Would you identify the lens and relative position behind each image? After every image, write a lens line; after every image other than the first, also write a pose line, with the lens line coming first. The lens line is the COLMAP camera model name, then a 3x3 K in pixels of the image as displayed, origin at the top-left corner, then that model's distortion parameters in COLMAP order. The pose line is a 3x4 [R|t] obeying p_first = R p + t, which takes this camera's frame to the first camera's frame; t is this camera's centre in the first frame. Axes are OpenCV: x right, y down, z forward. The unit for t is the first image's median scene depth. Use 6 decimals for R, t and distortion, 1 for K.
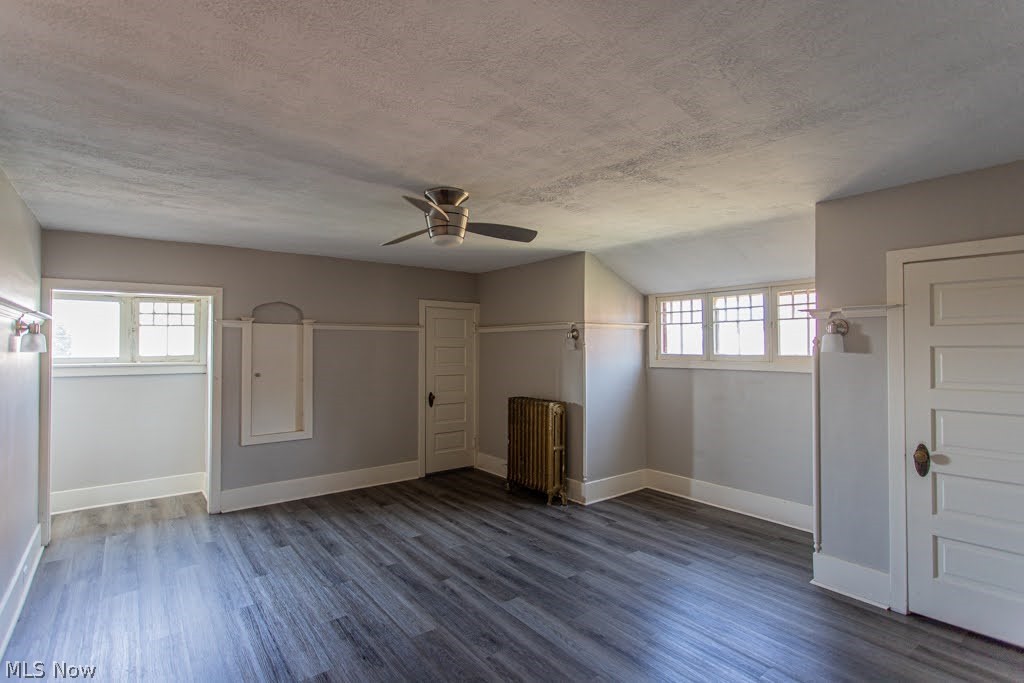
lens RADIAL K [[487.5, 0, 512.0], [0, 487.5, 341.5], [0, 0, 1]] dist [0.000939, 0.000409]
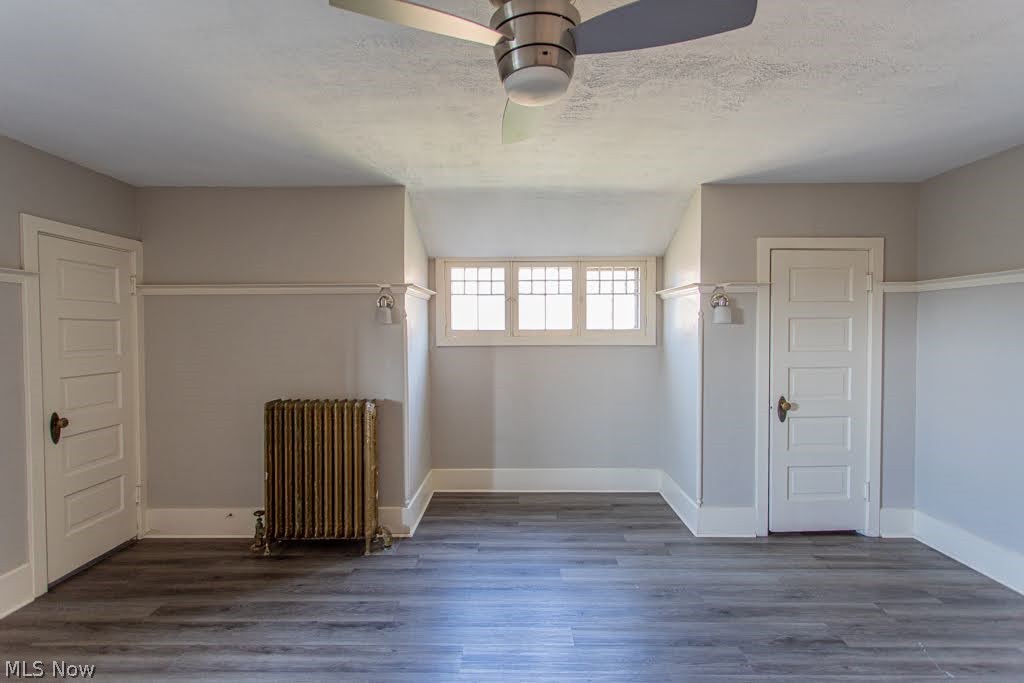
lens RADIAL K [[494.7, 0, 509.7], [0, 494.7, 340.8], [0, 0, 1]] dist [0.003047, 0.000751]
pose [[0.625912, -0.021412, 0.779600, -0.343391], [-0.006228, 0.999454, 0.032450, 0.018793], [-0.779869, -0.025166, 0.625437, 0.448902]]
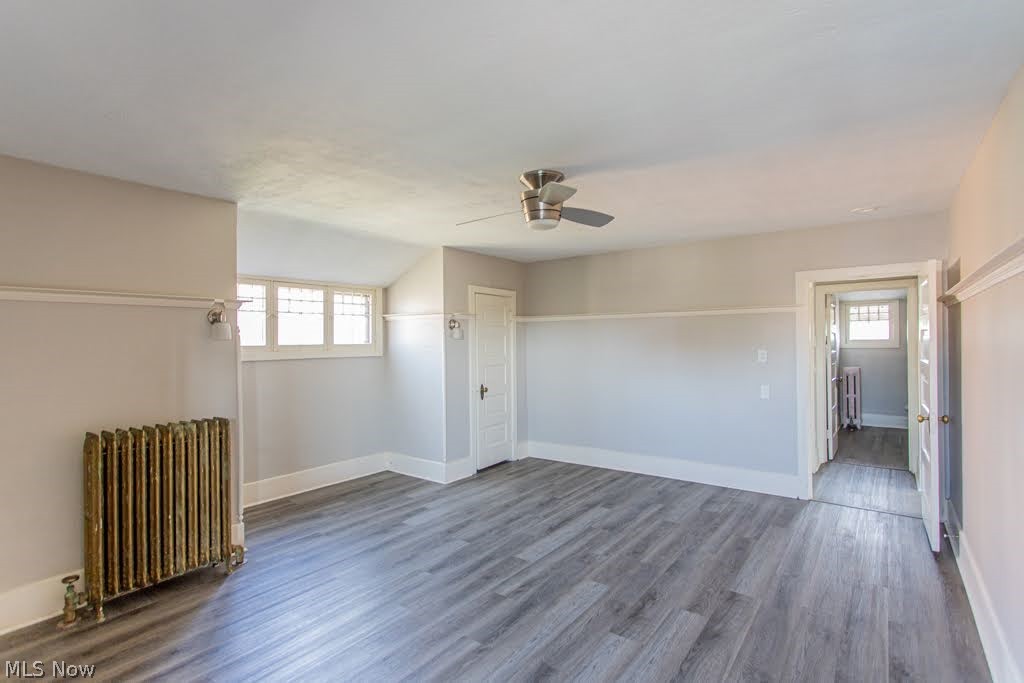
lens RADIAL K [[510.0, 0, 491.6], [0, 510.0, 337.0], [0, 0, 1]] dist [-0.000258, 0.000175]
pose [[-0.243028, 0.012427, 0.969940, -0.725299], [0.000208, 0.999919, -0.012759, 0.025415], [-0.970019, -0.002899, -0.243010, 0.875782]]
